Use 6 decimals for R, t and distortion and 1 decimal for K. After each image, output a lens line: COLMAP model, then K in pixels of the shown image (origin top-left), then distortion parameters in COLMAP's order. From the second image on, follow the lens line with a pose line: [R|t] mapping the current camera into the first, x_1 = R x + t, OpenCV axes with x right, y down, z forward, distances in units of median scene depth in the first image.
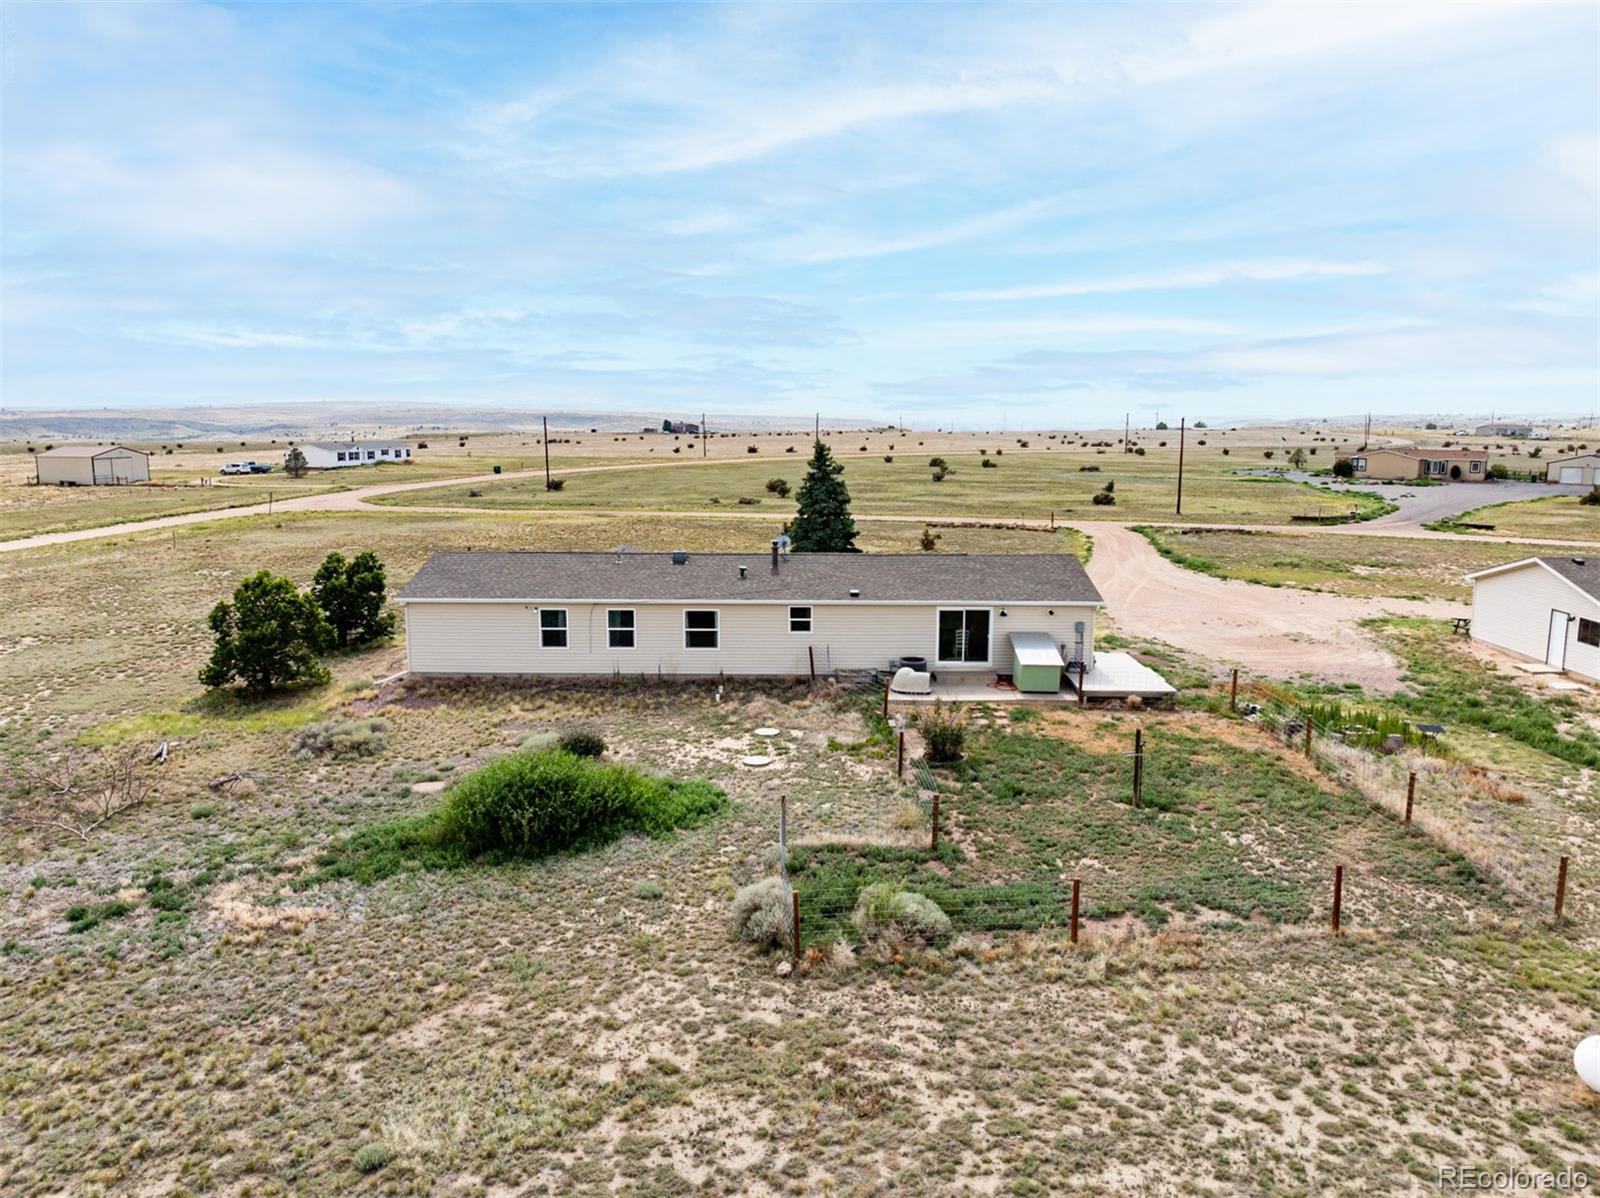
lens RADIAL K [[1124.3, 0, 796.4], [0, 1124.3, 594.1], [0, 0, 1]] dist [-0.026458, -0.017462]
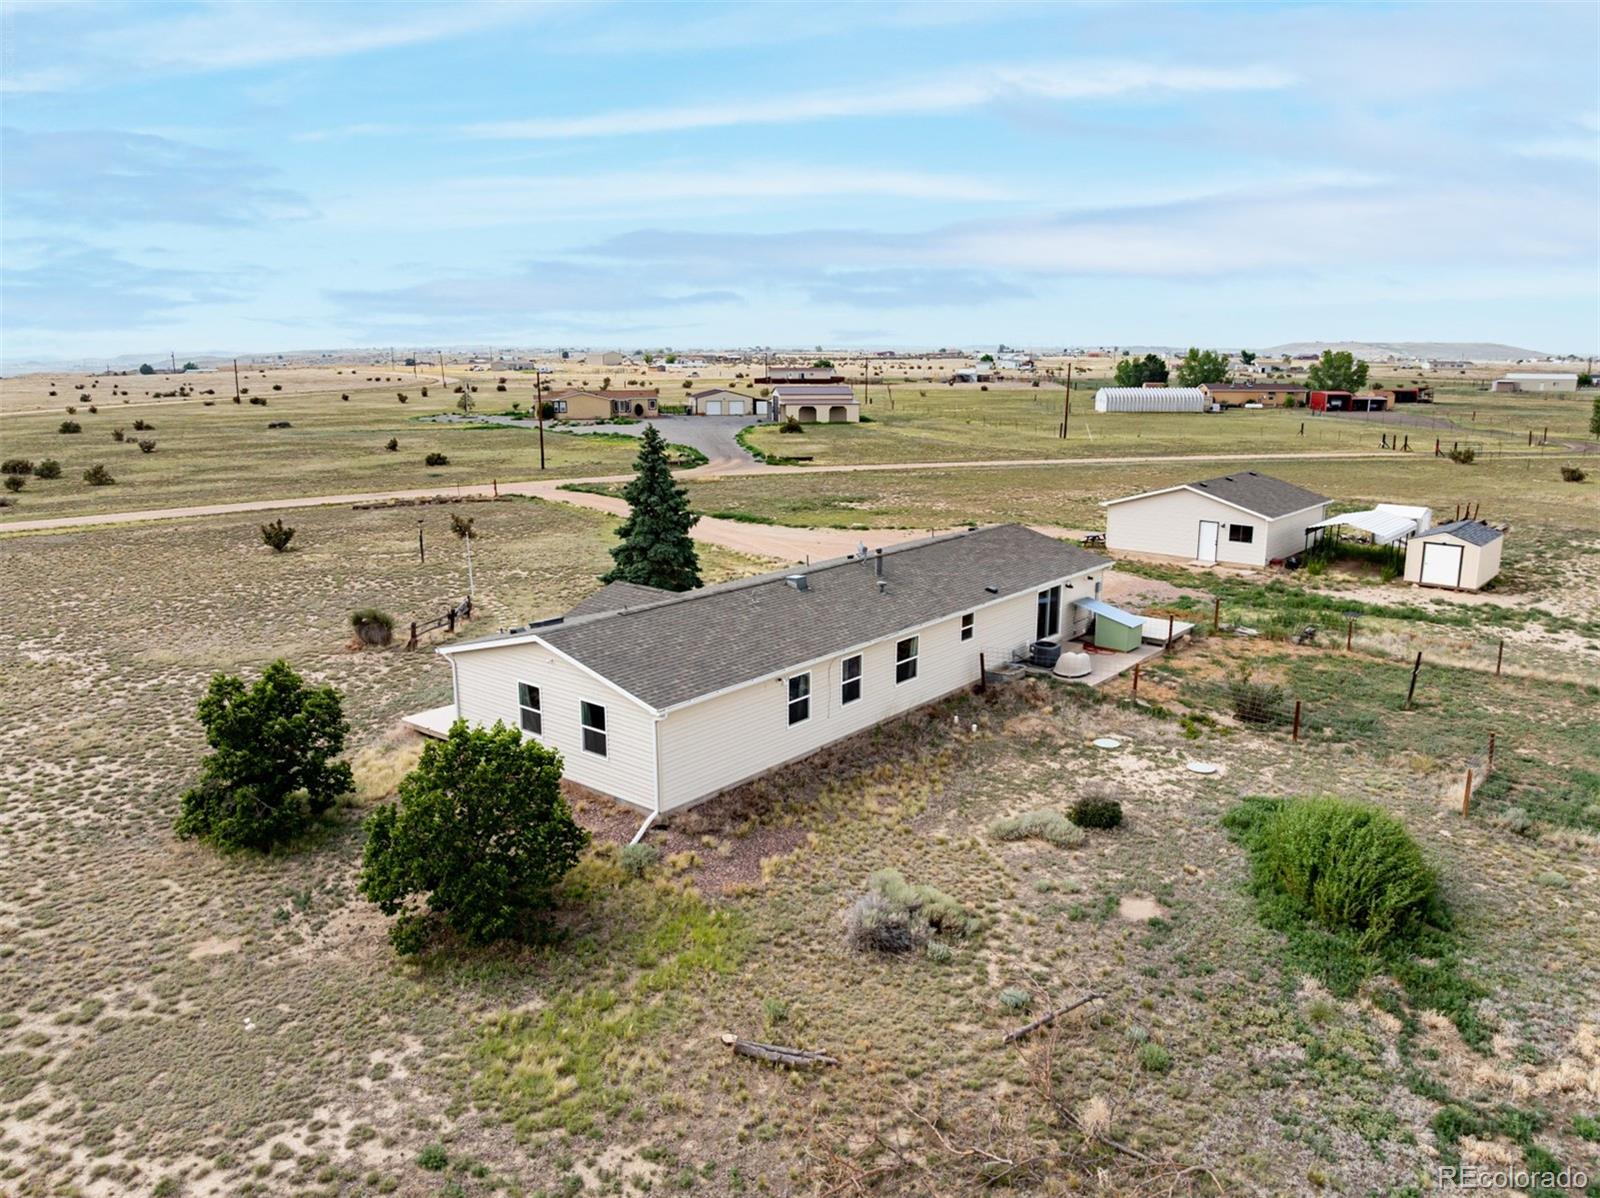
lens RADIAL K [[1124.3, 0, 796.4], [0, 1124.3, 594.1], [0, 0, 1]] dist [-0.026458, -0.017462]
pose [[0.637486, -0.167455, 0.752045, -0.865975], [0.125157, 0.985638, 0.113377, -0.141484], [-0.760229, 0.021848, 0.649288, 0.549376]]
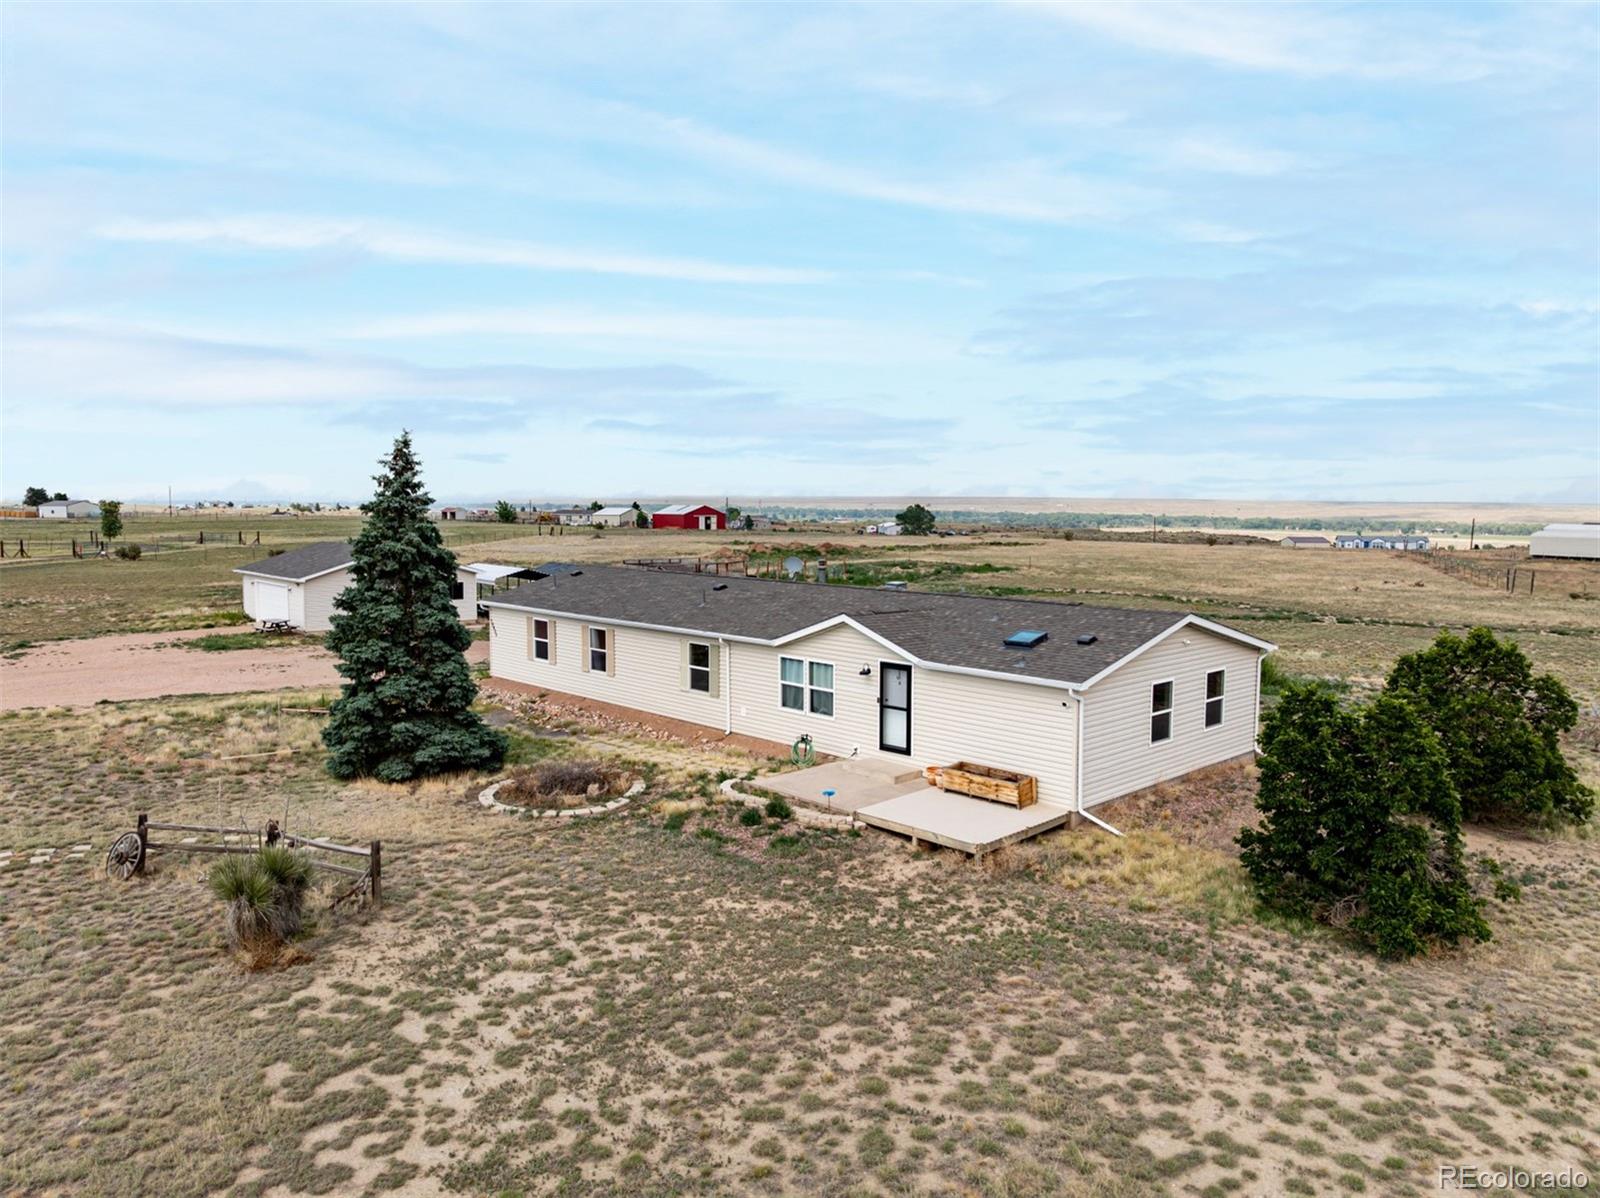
lens RADIAL K [[1133.1, 0, 800.0], [0, 1133.1, 599.0], [0, 0, 1]] dist [-0.041042, -0.005455]
pose [[-0.692478, -0.071821, 0.717855, -0.727201], [0.101987, 0.975294, 0.195958, -0.219906], [-0.714194, 0.208908, -0.668045, 1.859419]]
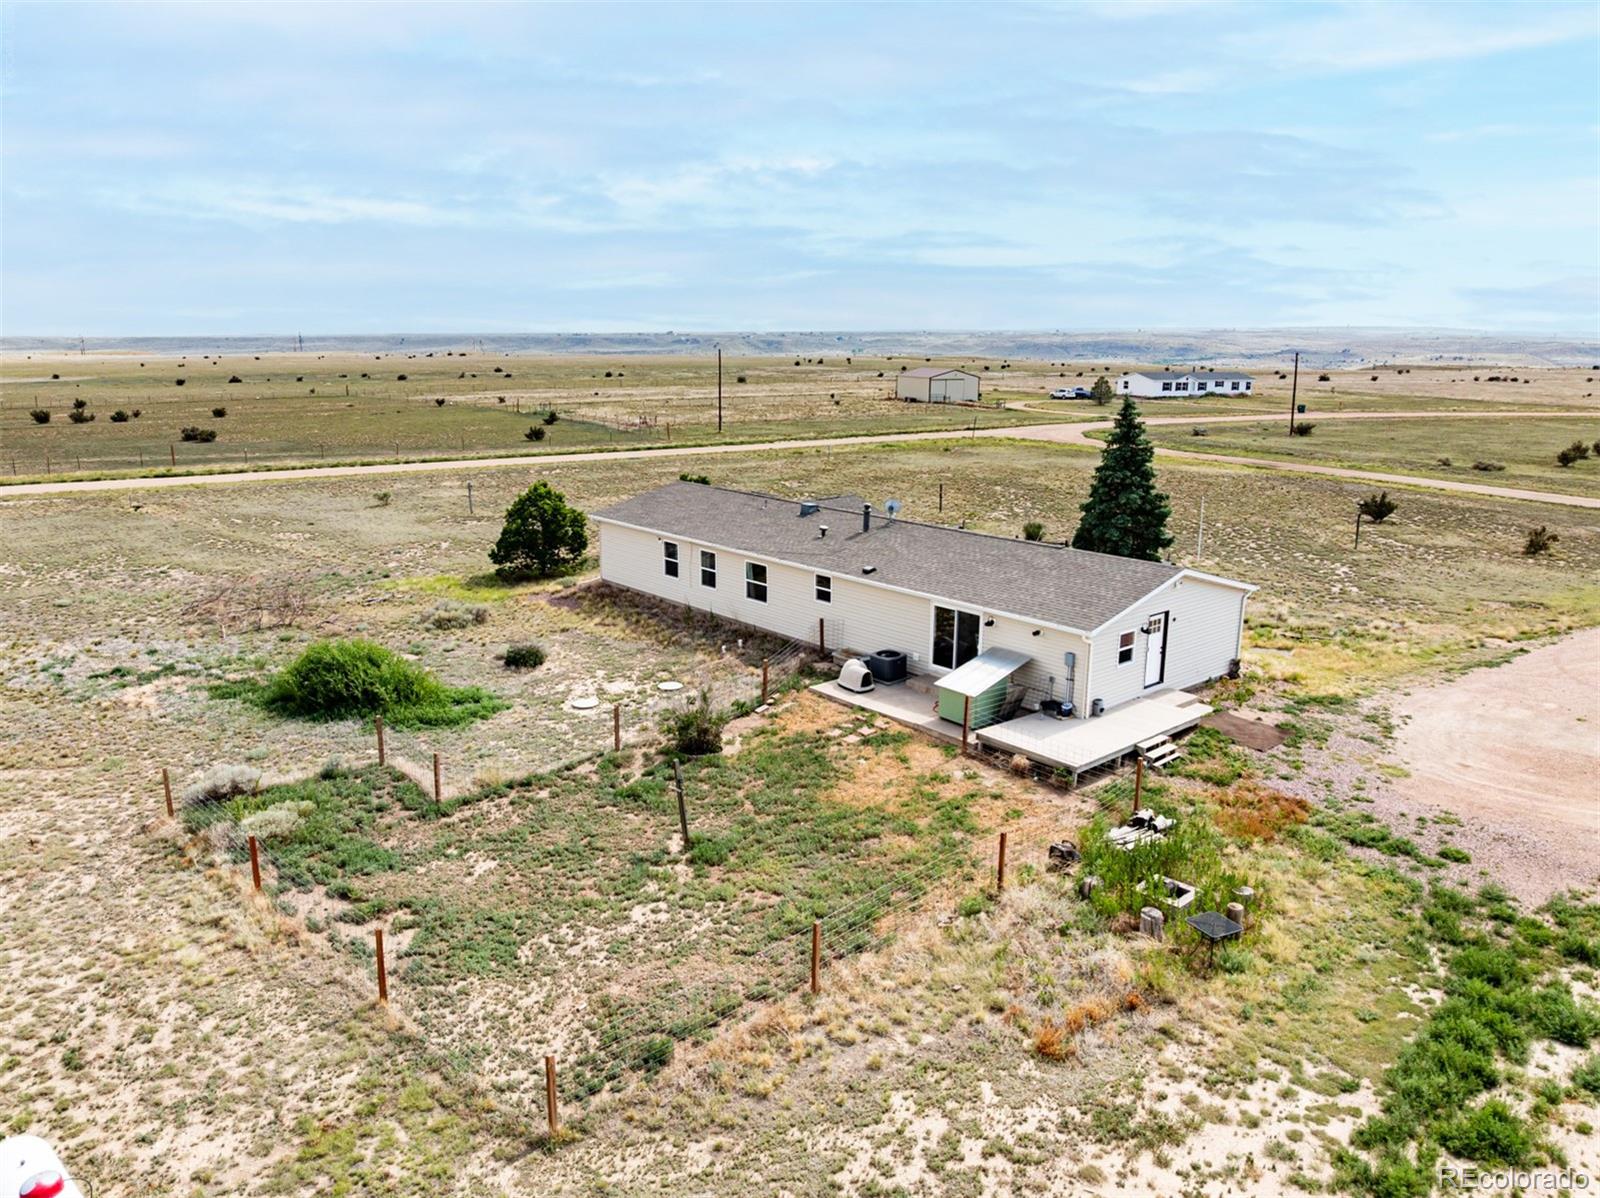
lens RADIAL K [[1135.5, 0, 800.0], [0, 1135.5, 599.0], [0, 0, 1]] dist [-0.033939, -0.009904]
pose [[0.664857, 0.173231, -0.726606, 0.752326], [-0.123881, 0.984838, 0.121443, -0.090396], [0.736626, 0.009271, 0.676236, 0.375878]]
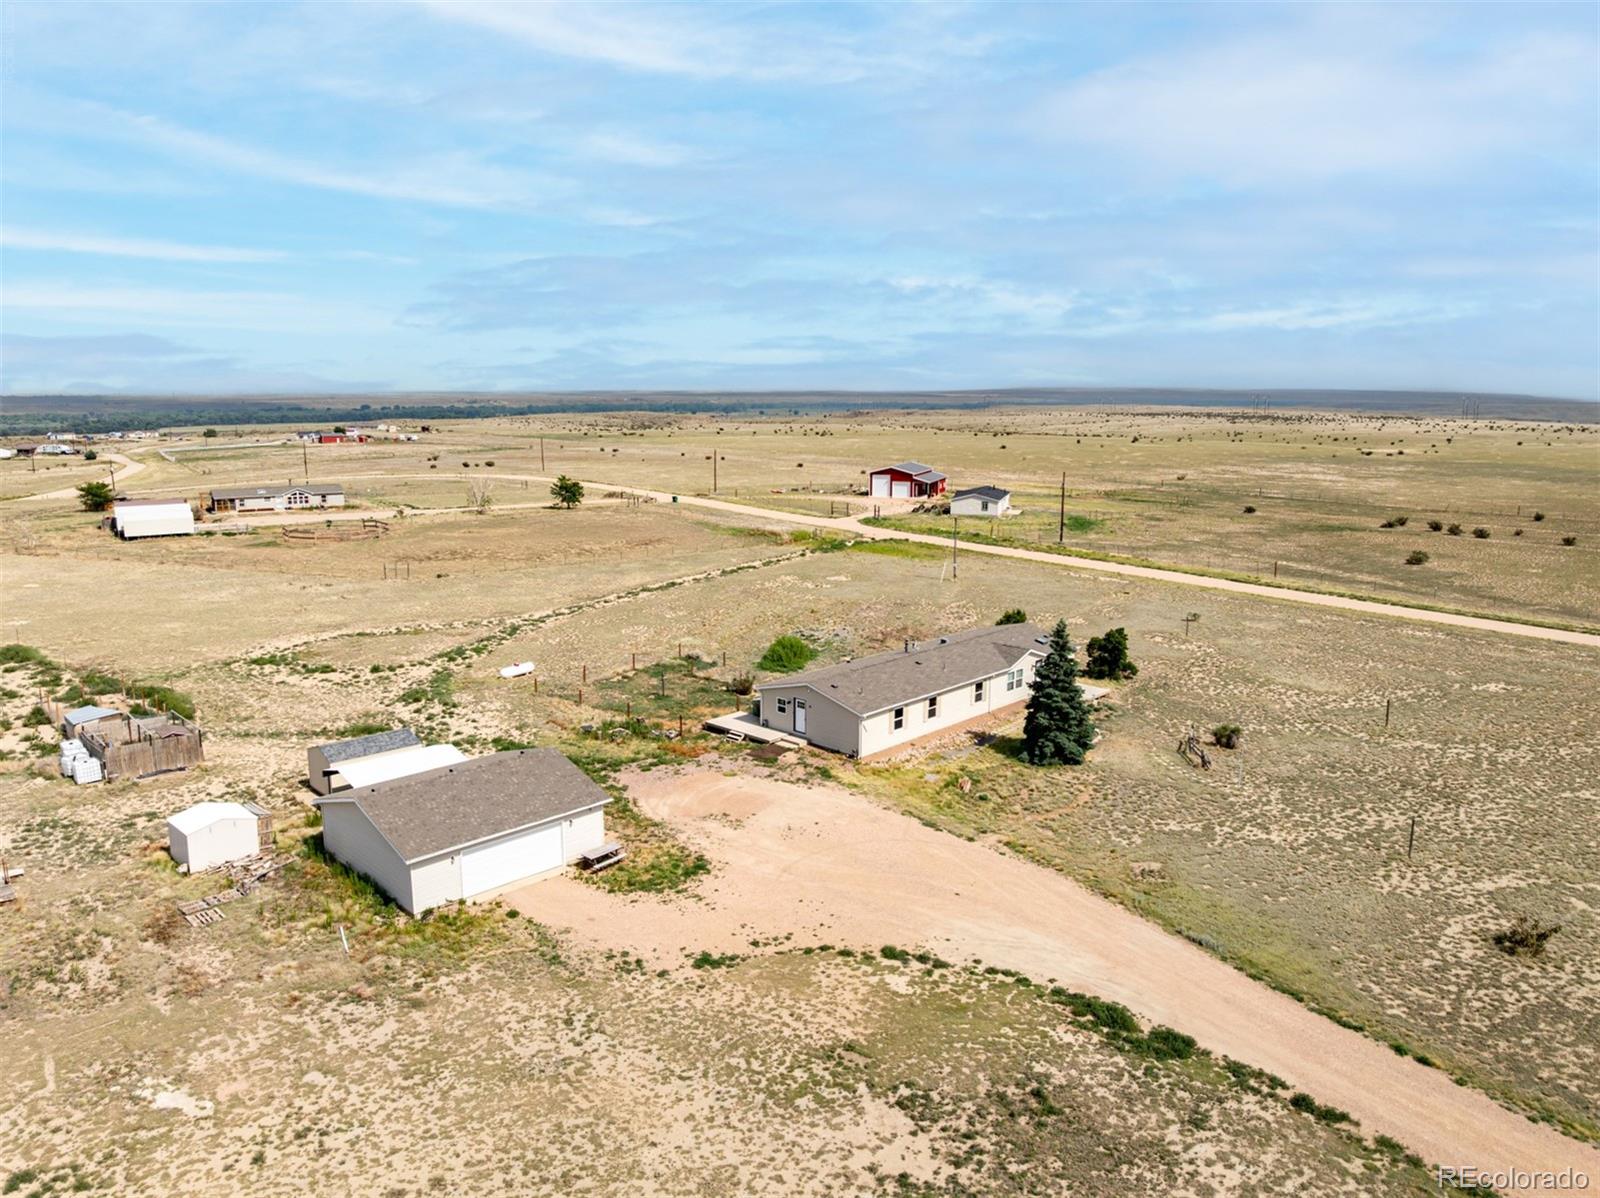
lens RADIAL K [[1133.1, 0, 800.0], [0, 1133.1, 599.0], [0, 0, 1]] dist [-0.041042, -0.005455]
pose [[-0.685848, 0.127045, -0.716570, 1.653768], [-0.119180, 0.951743, 0.282810, -0.713292], [0.717920, 0.279366, -0.637609, 2.376191]]
